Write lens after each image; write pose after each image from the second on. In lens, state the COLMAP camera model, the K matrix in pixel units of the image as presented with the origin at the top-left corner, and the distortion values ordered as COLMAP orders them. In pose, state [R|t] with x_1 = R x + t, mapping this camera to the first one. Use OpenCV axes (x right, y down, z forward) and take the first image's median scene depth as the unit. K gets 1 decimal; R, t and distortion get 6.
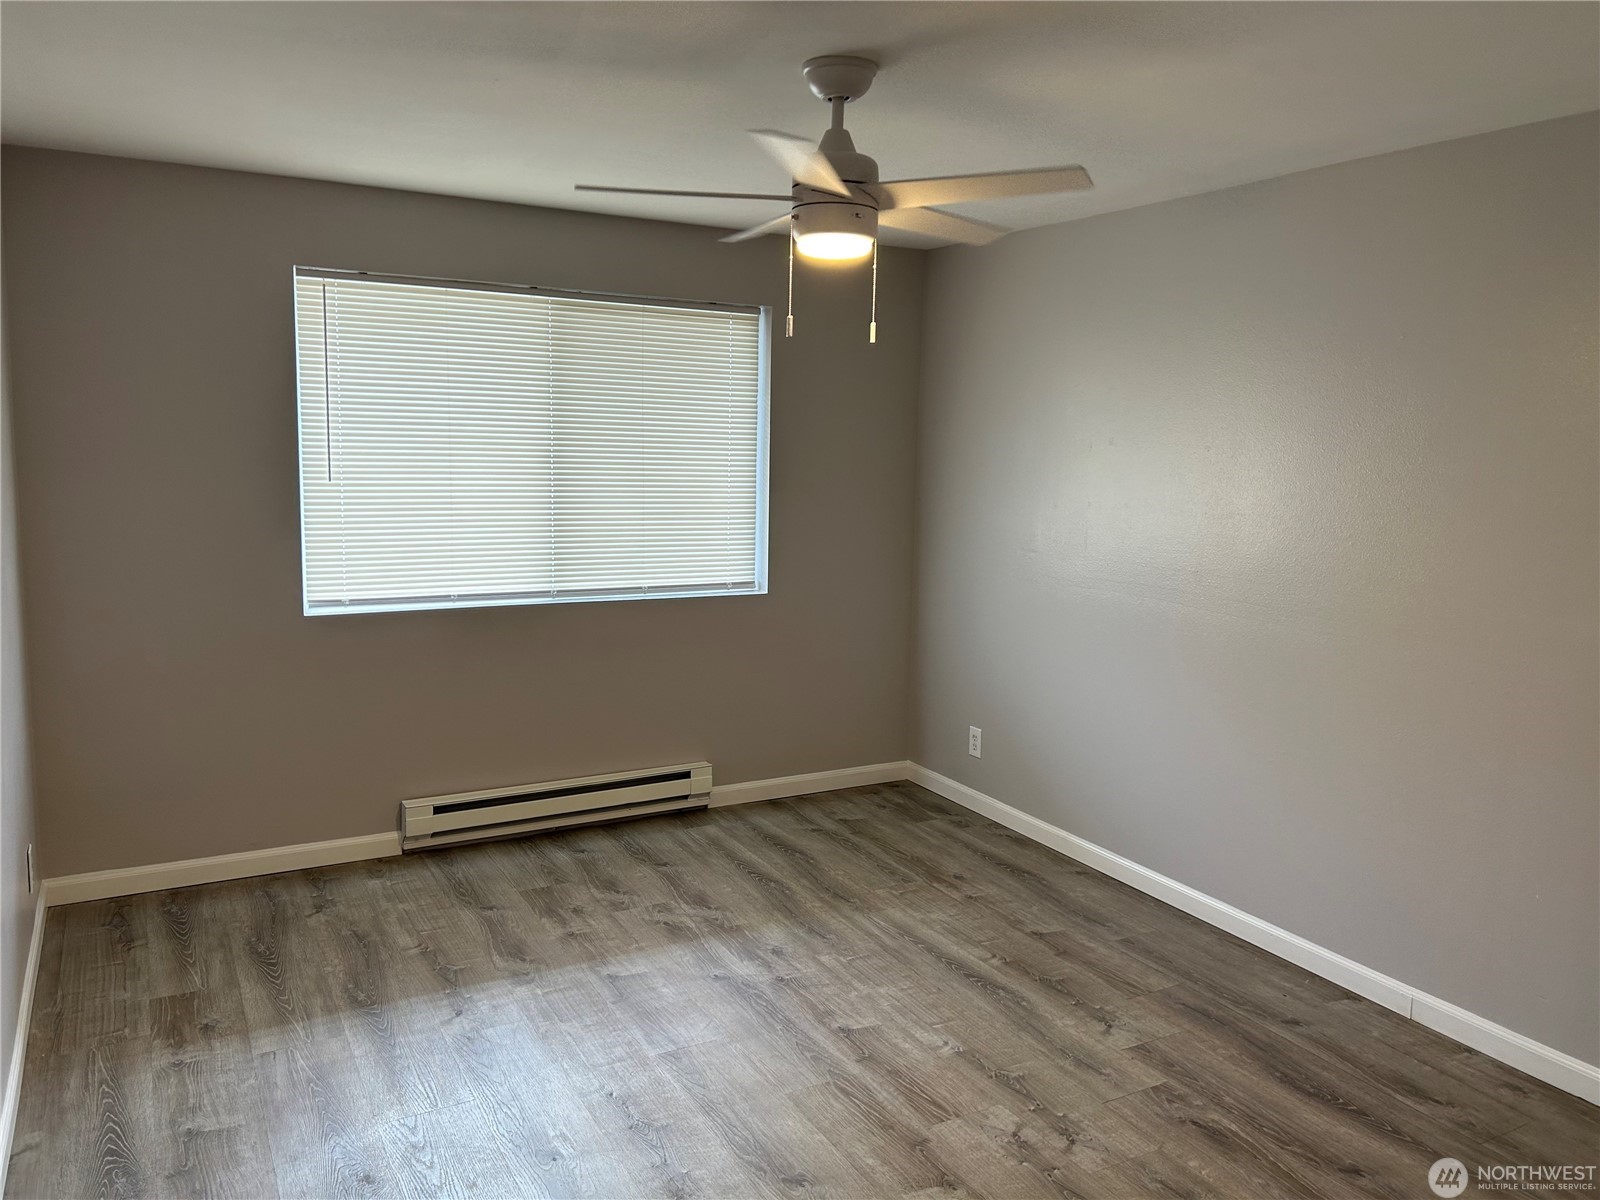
lens RADIAL K [[1200.1, 0, 803.6], [0, 1200.1, 599.9], [0, 0, 1]] dist [0.005610, 0.000567]
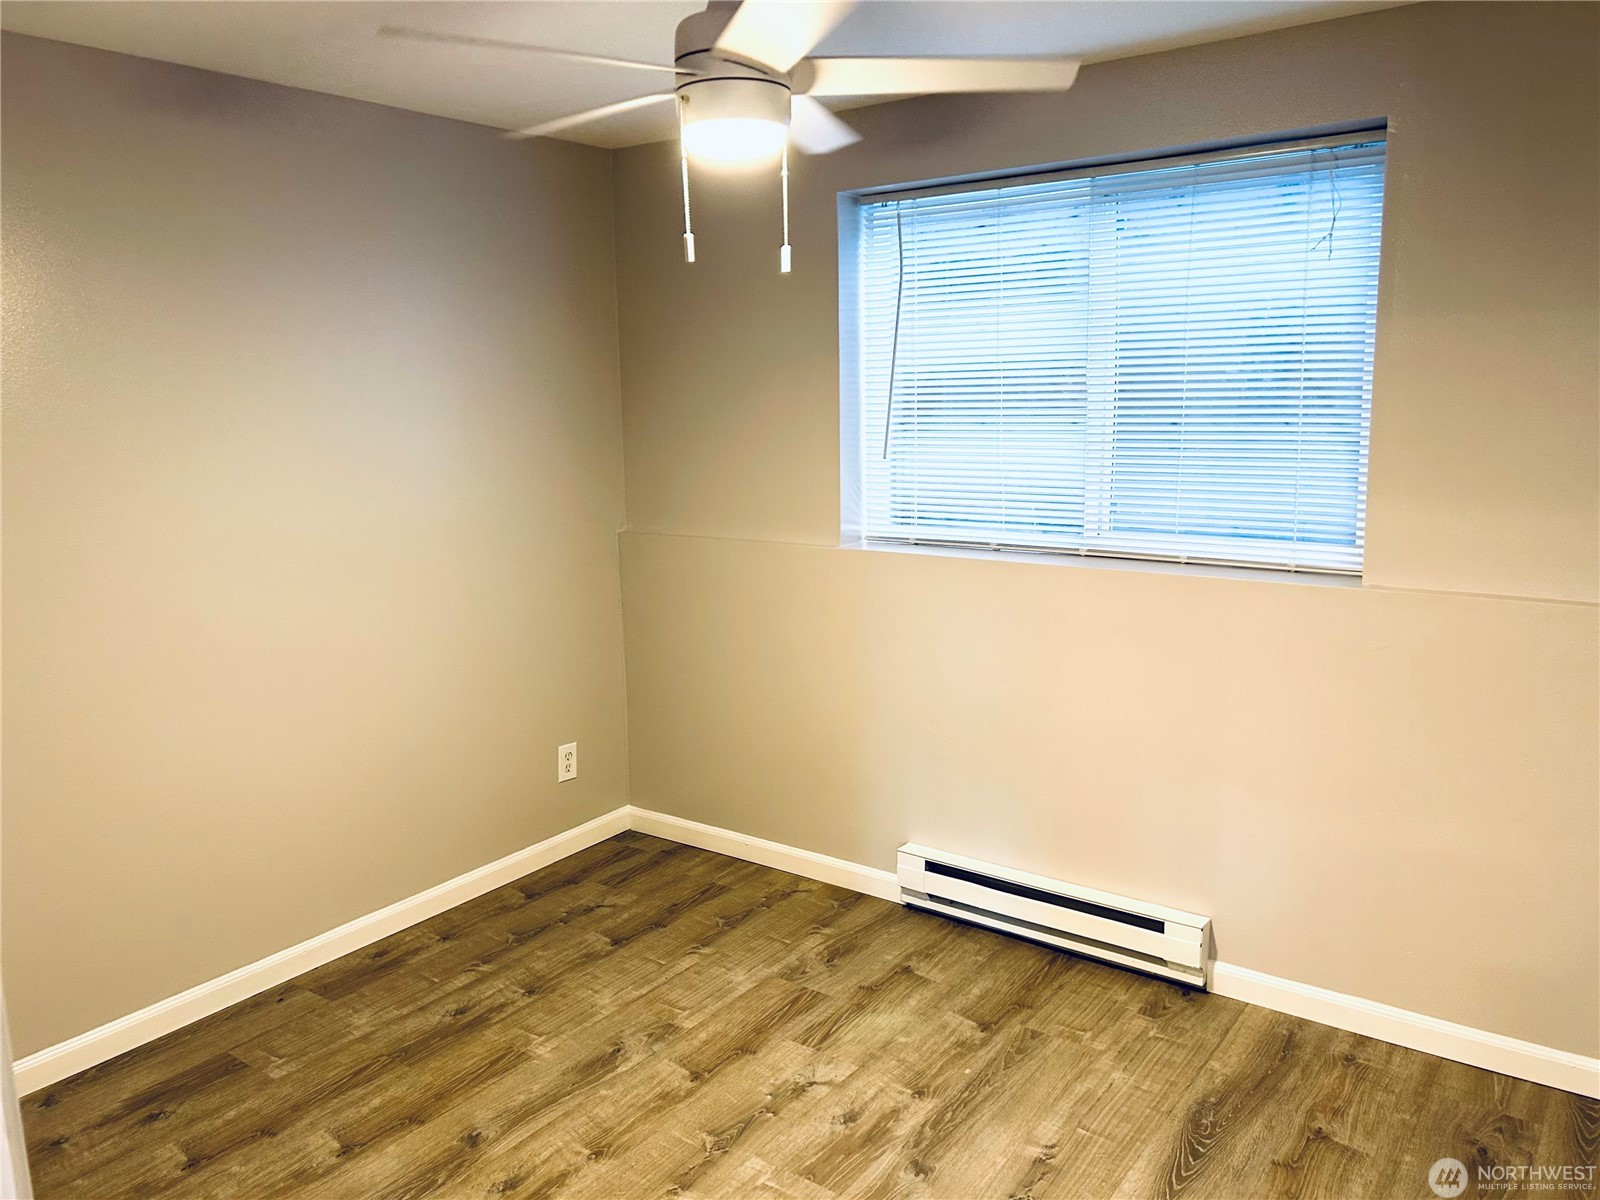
lens RADIAL K [[1200.1, 0, 801.5], [0, 1200.1, 601.9], [0, 0, 1]] dist [0.005610, 0.000567]
pose [[-0.411606, -0.183089, 0.892782, -0.692680], [0.148150, 0.953141, 0.263770, -0.204485], [-0.899240, 0.240835, -0.365193, 1.271737]]
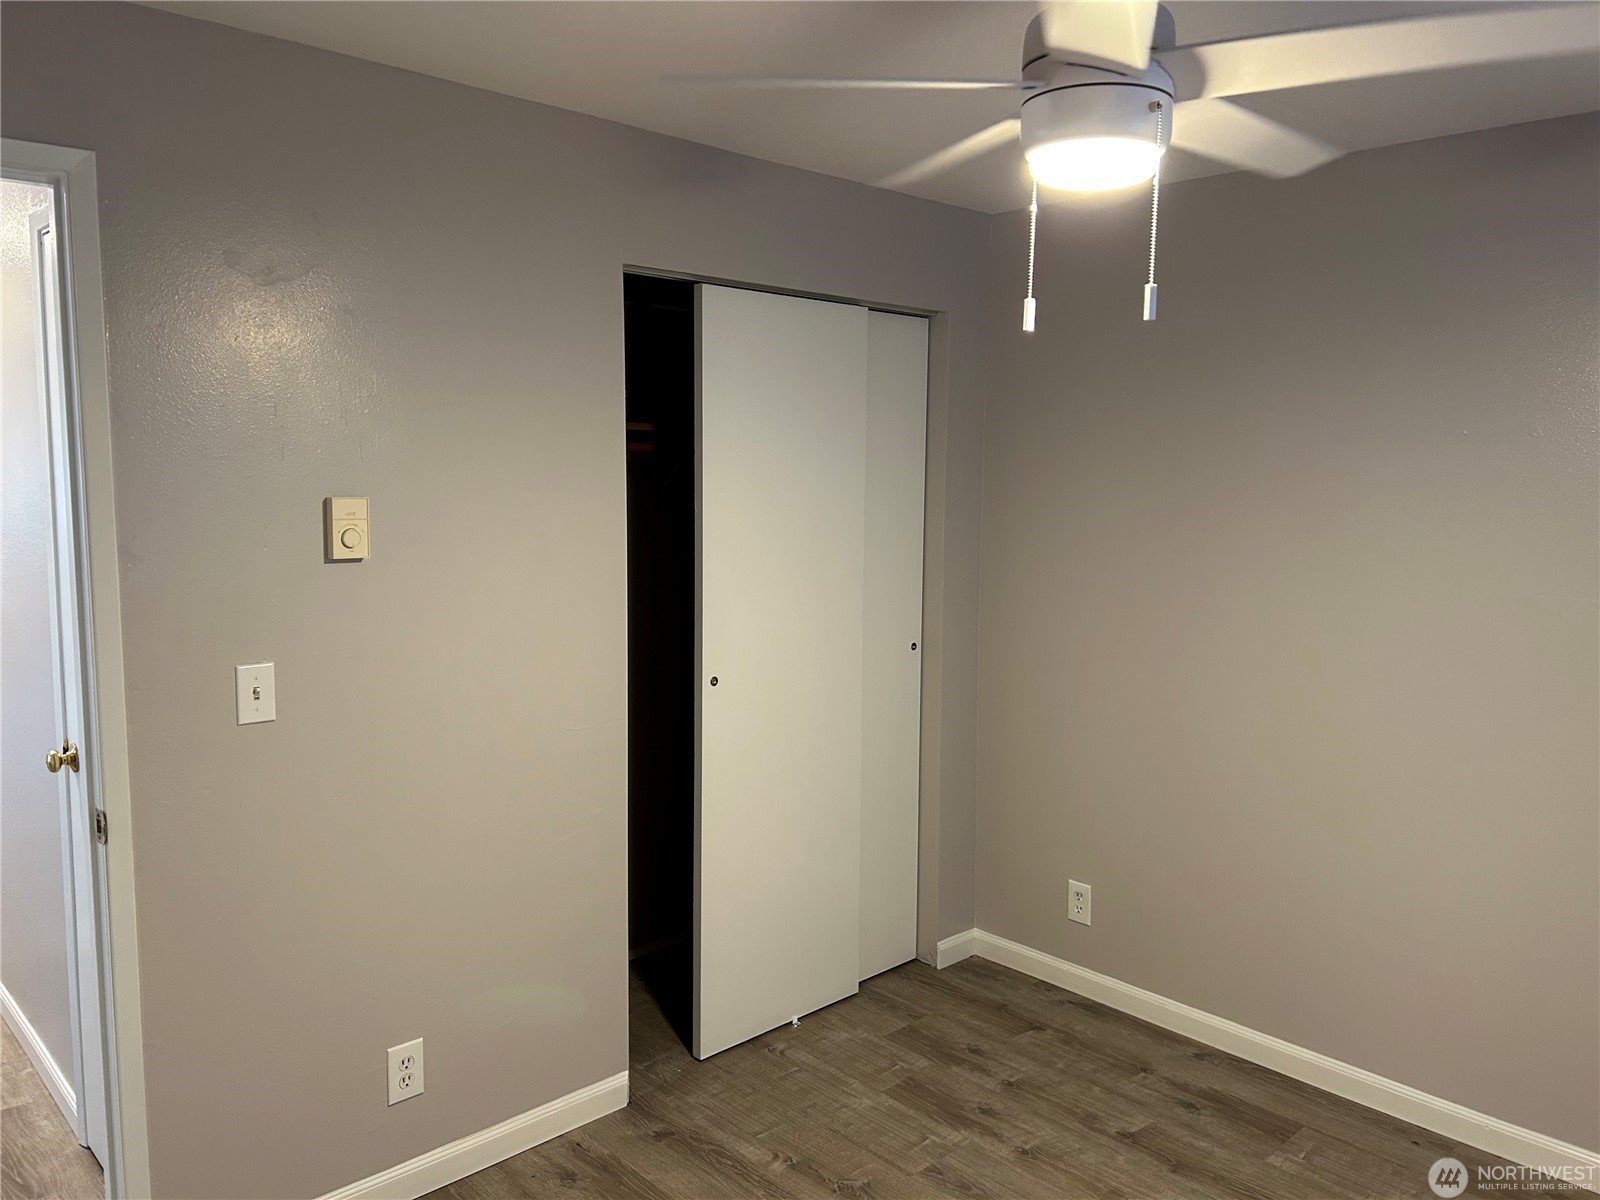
lens RADIAL K [[1200.1, 0, 802.4], [0, 1200.1, 597.6], [0, 0, 1]] dist [0.005610, 0.000567]
pose [[0.964929, -0.039592, 0.259508, -0.203450], [0.046386, 0.998721, -0.020107, -0.058028], [-0.258380, 0.031440, 0.965532, 0.351736]]
